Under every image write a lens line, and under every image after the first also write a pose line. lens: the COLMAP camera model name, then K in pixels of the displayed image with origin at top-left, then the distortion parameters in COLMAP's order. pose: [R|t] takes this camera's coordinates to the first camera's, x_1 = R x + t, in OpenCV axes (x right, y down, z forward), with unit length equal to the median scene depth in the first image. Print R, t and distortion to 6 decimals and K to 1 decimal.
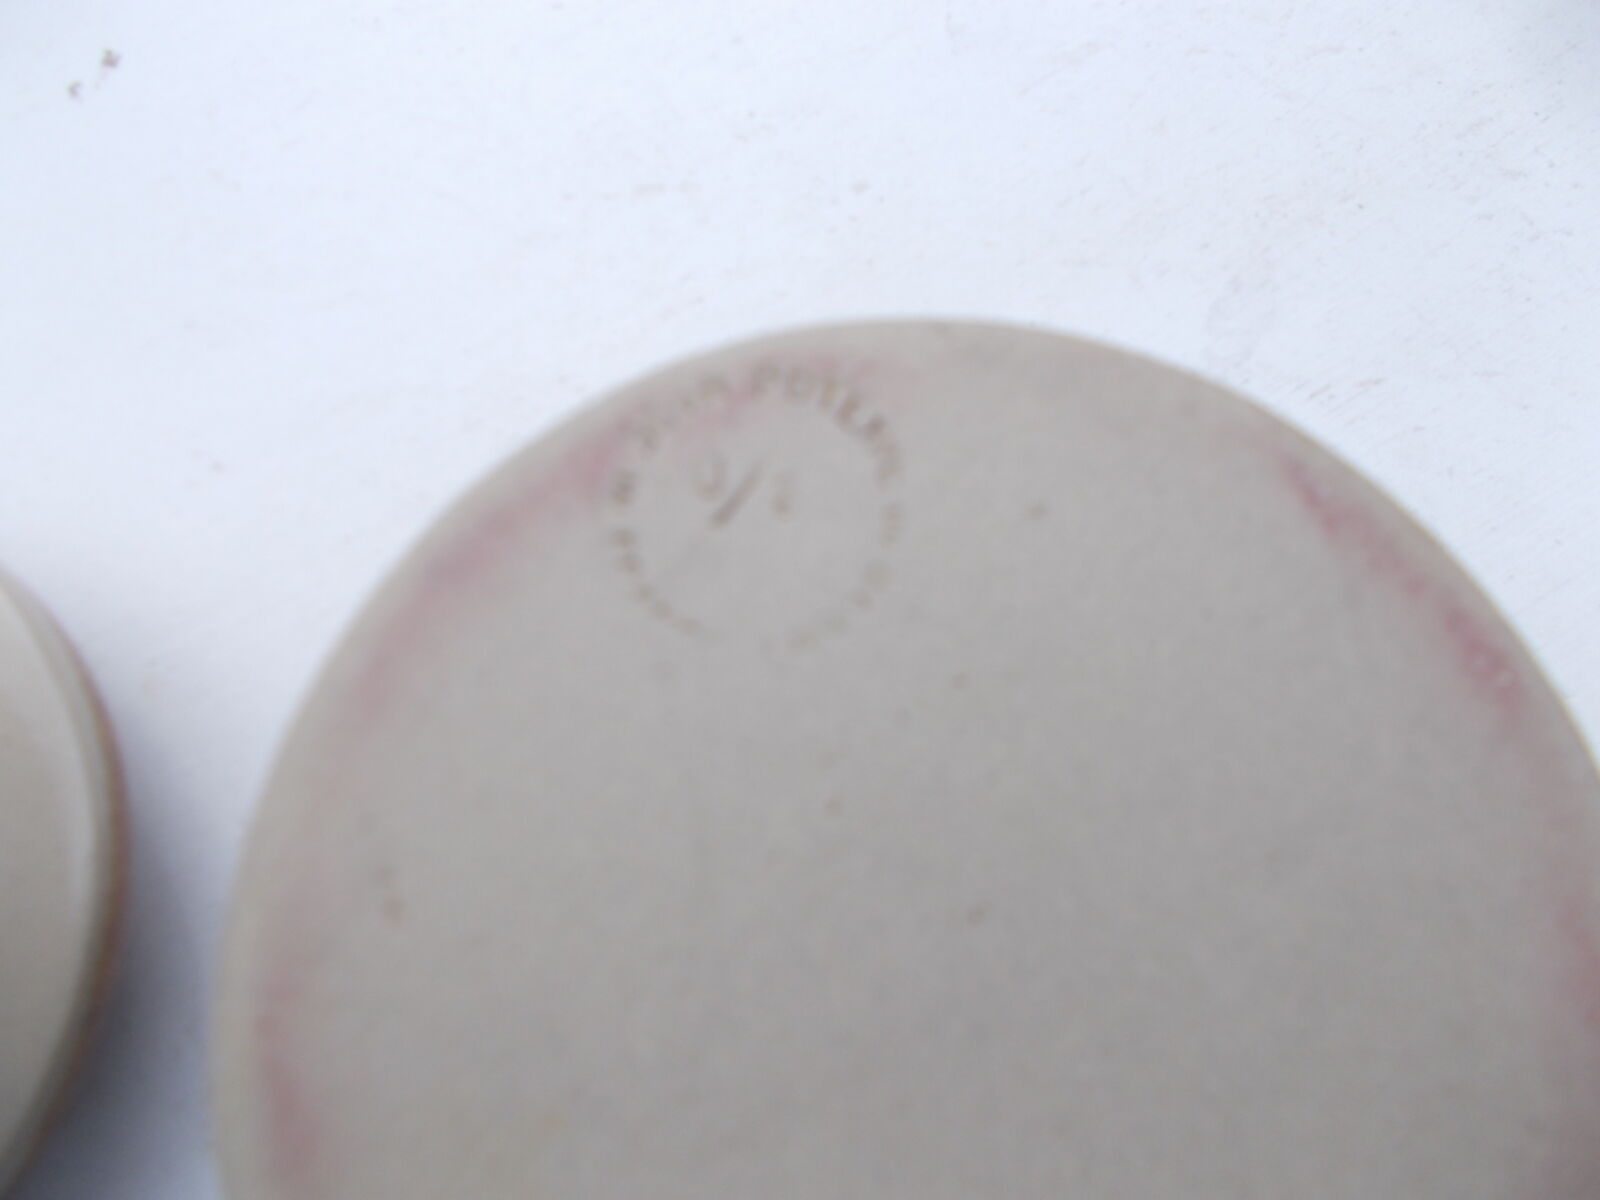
lens RADIAL K [[1228.2, 0, 804.5], [0, 1228.2, 582.8], [0, 0, 1]] dist [0.005741, -0.008571]
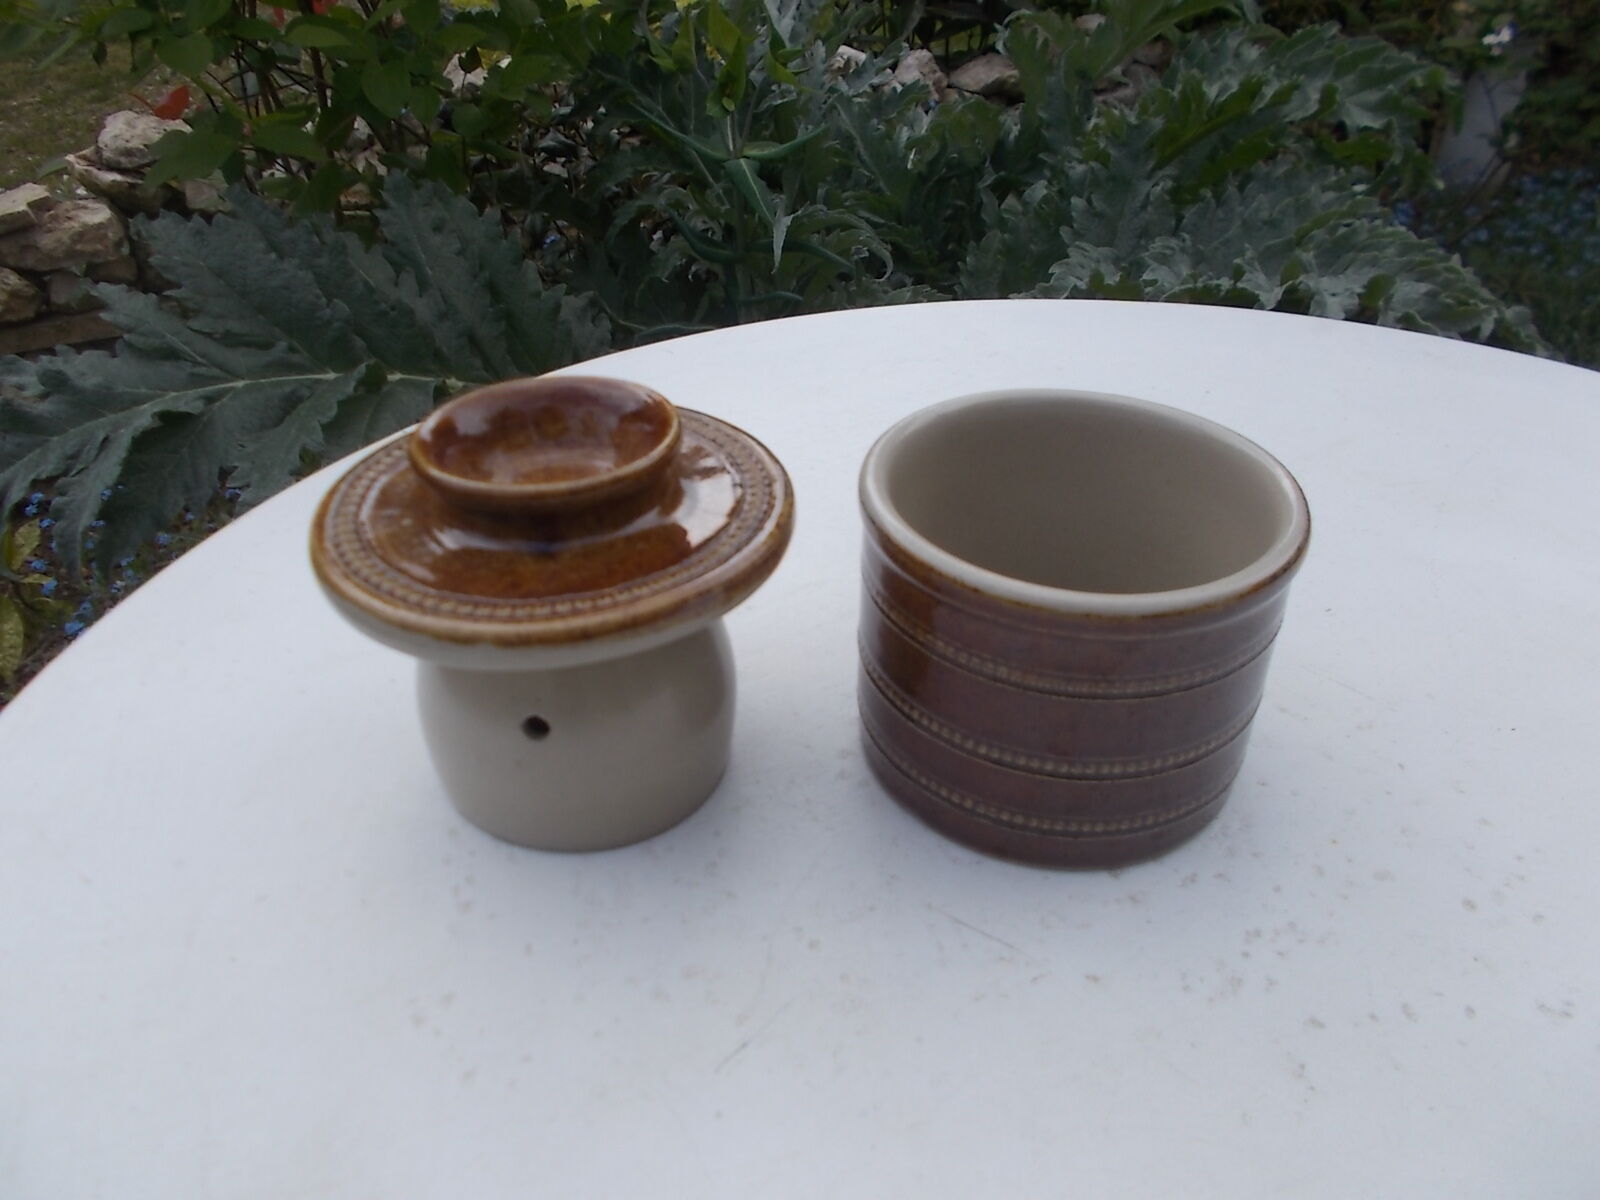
lens RADIAL K [[1244.2, 0, 798.6], [0, 1244.2, 583.4], [0, 0, 1]] dist [0.005818, -0.003299]
pose [[0.995600, -0.028470, 0.089276, -1.104499], [0.079707, 0.758245, -0.647080, 2.391455], [-0.049271, 0.651348, 0.757178, -1.224569]]
